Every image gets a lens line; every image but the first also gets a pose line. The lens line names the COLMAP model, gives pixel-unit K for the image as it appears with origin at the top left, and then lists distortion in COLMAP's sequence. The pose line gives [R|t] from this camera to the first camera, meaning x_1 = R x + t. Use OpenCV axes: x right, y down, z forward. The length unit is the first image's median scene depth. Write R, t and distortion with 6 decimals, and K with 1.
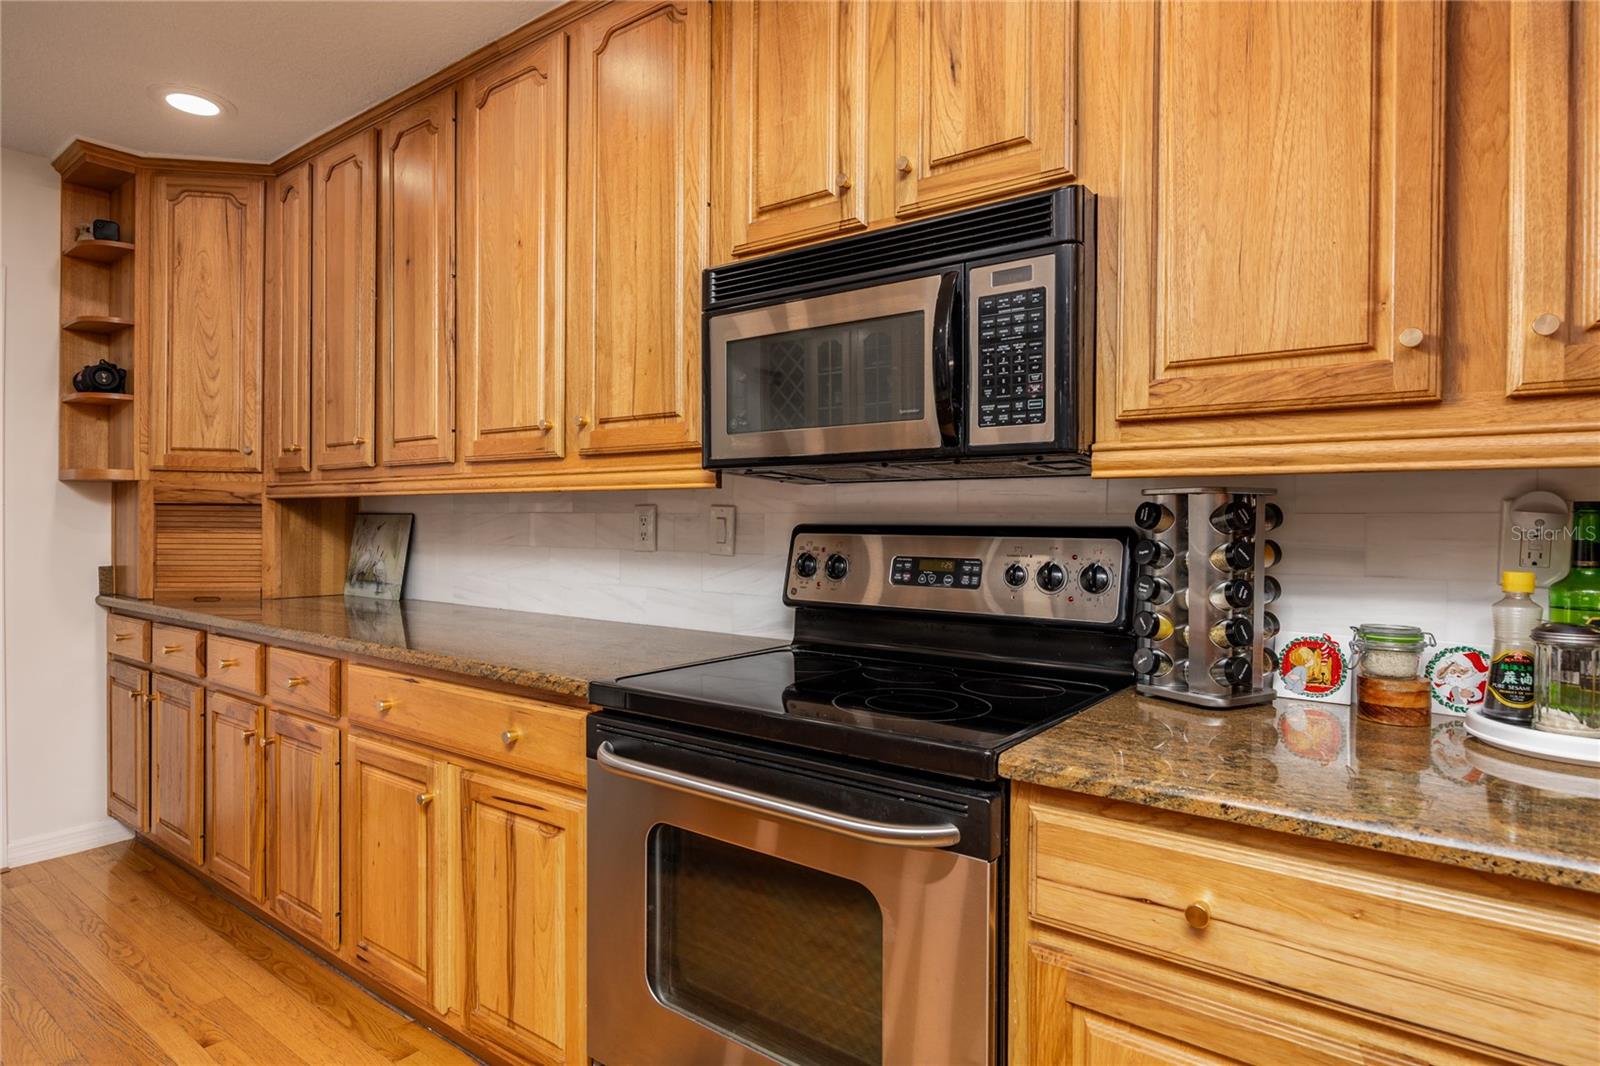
lens RADIAL K [[866.5, 0, 796.9], [0, 866.5, 526.1], [0, 0, 1]] dist [-0.001169, -0.001082]
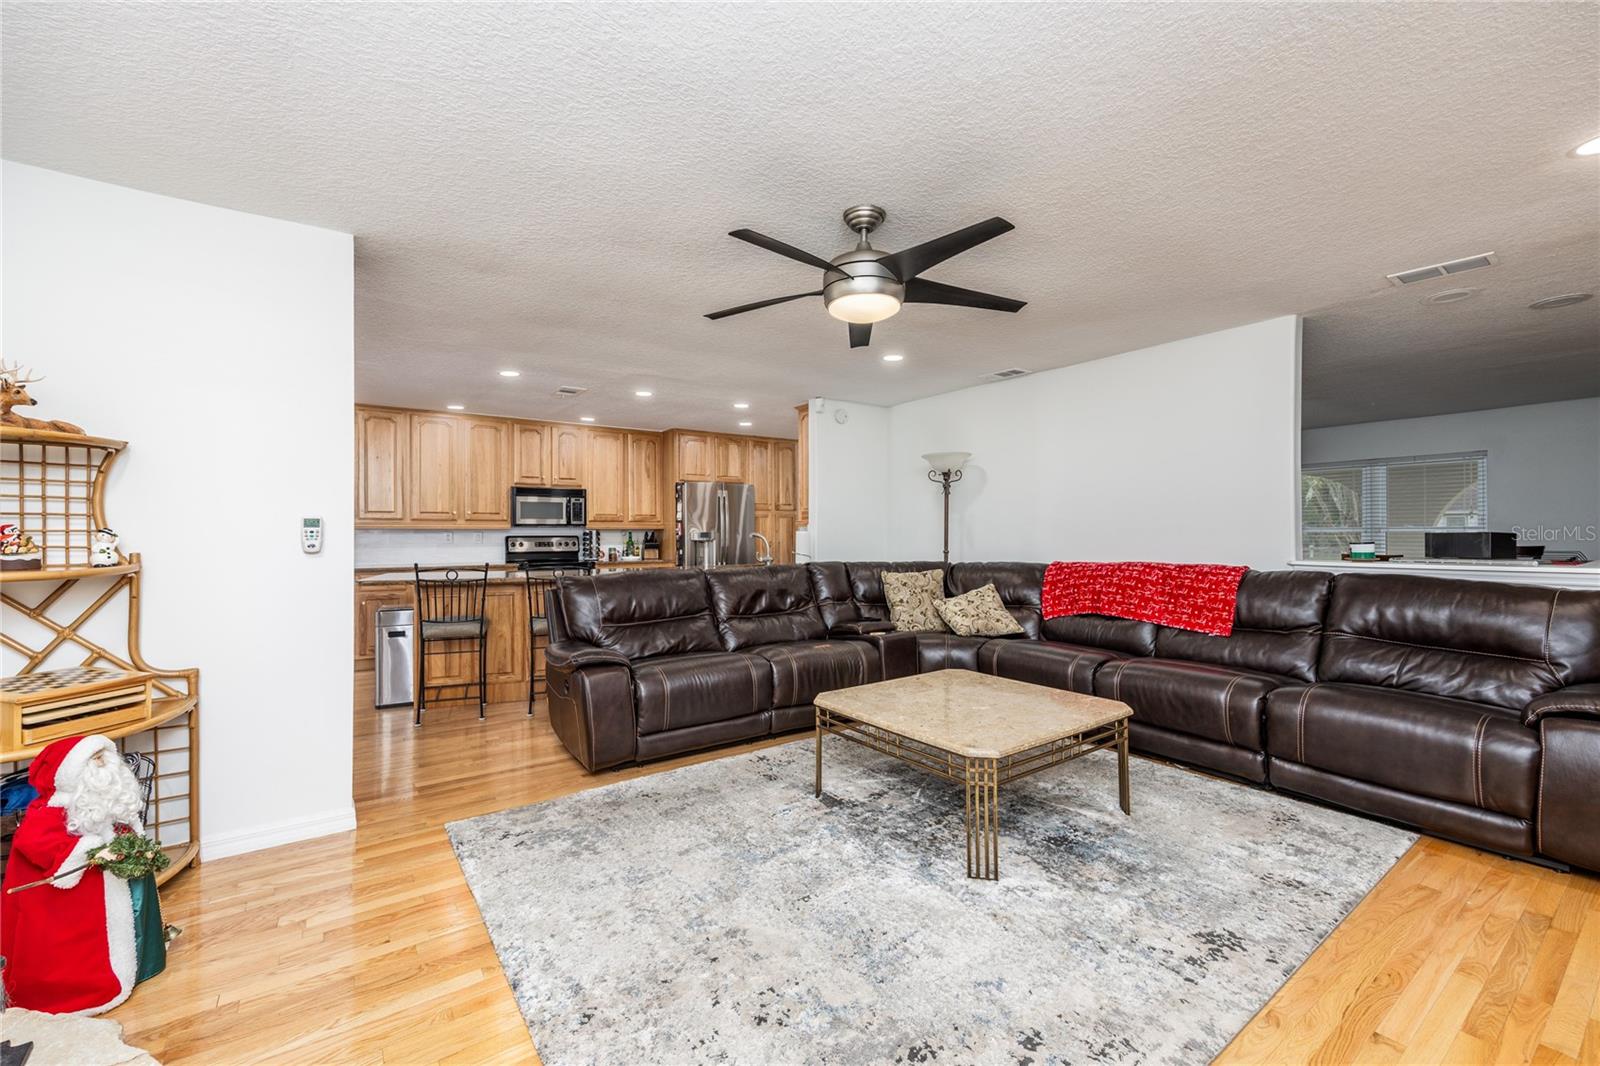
lens RADIAL K [[659.6, 0, 795.4], [0, 659.6, 528.8], [0, 0, 1]] dist [-0.002162, -0.000048]
pose [[0.324342, 0.000332, 0.945940, -2.430074], [0.012083, 0.999917, -0.004494, -0.005677], [-0.945863, 0.012887, 0.324311, -1.381202]]
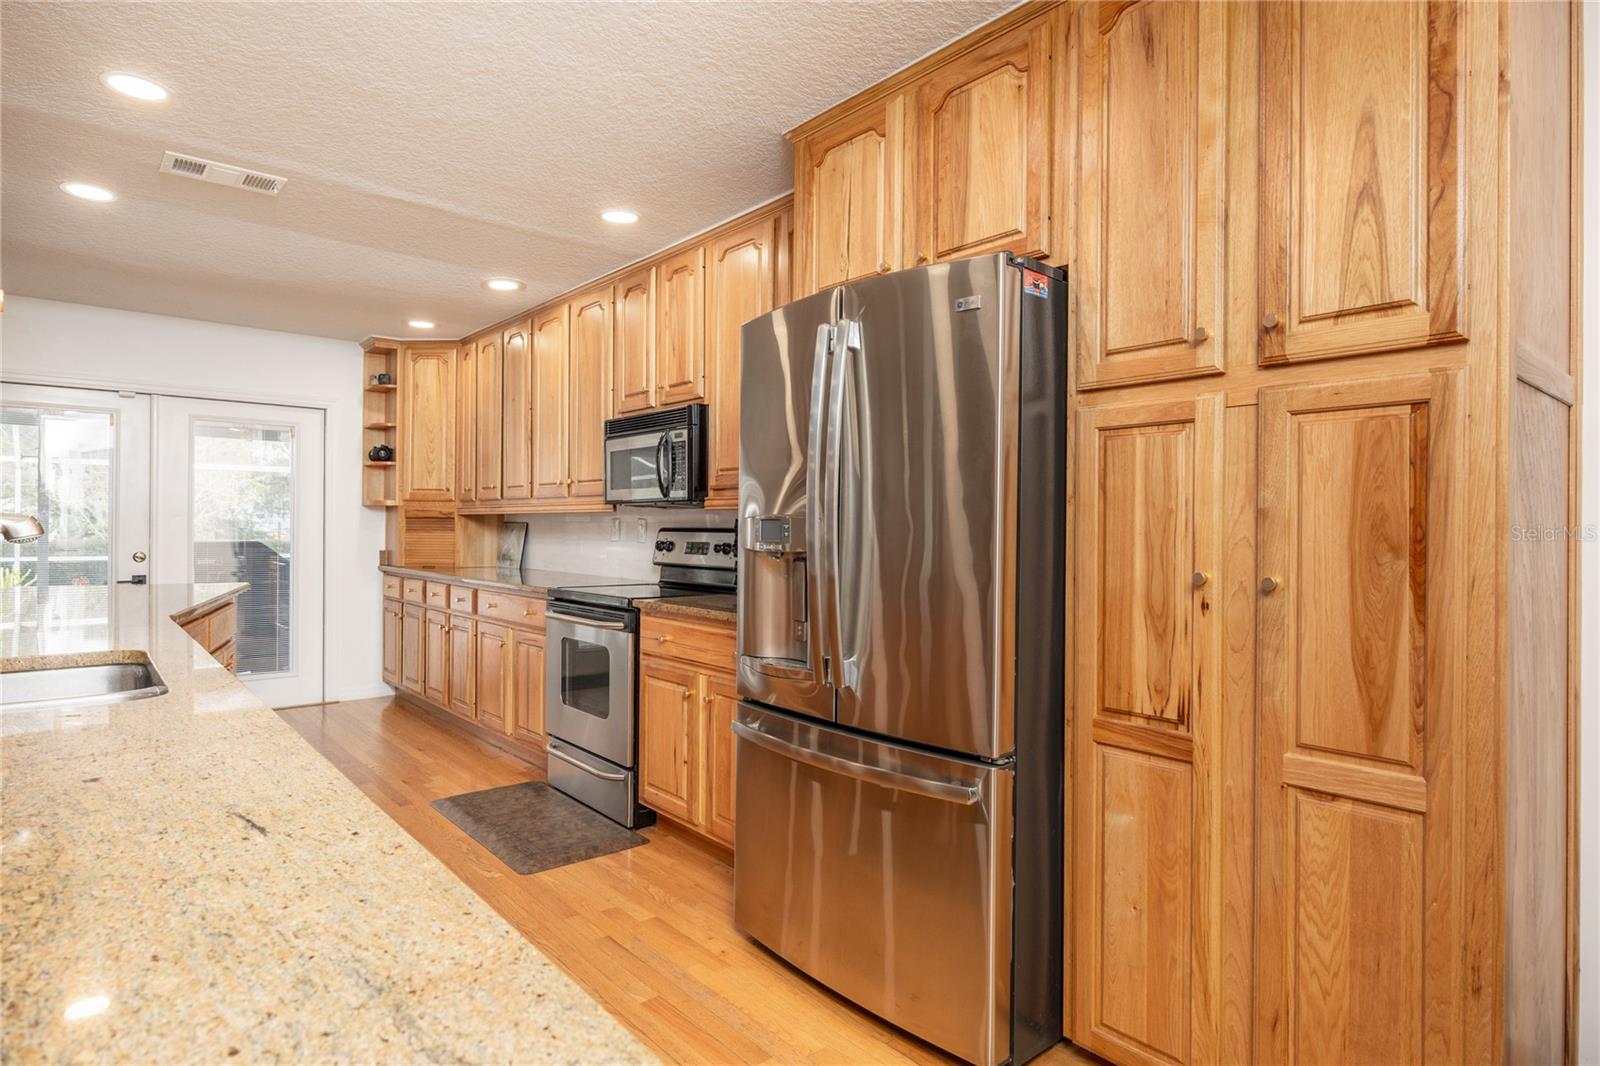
lens RADIAL K [[866.5, 0, 801.9], [0, 866.5, 531.4], [0, 0, 1]] dist [-0.001169, -0.001082]
pose [[0.976293, 0.004179, -0.216411, 0.694430], [-0.005226, 0.999977, -0.004267, 0.012049], [0.216388, 0.005297, 0.976293, -0.893360]]
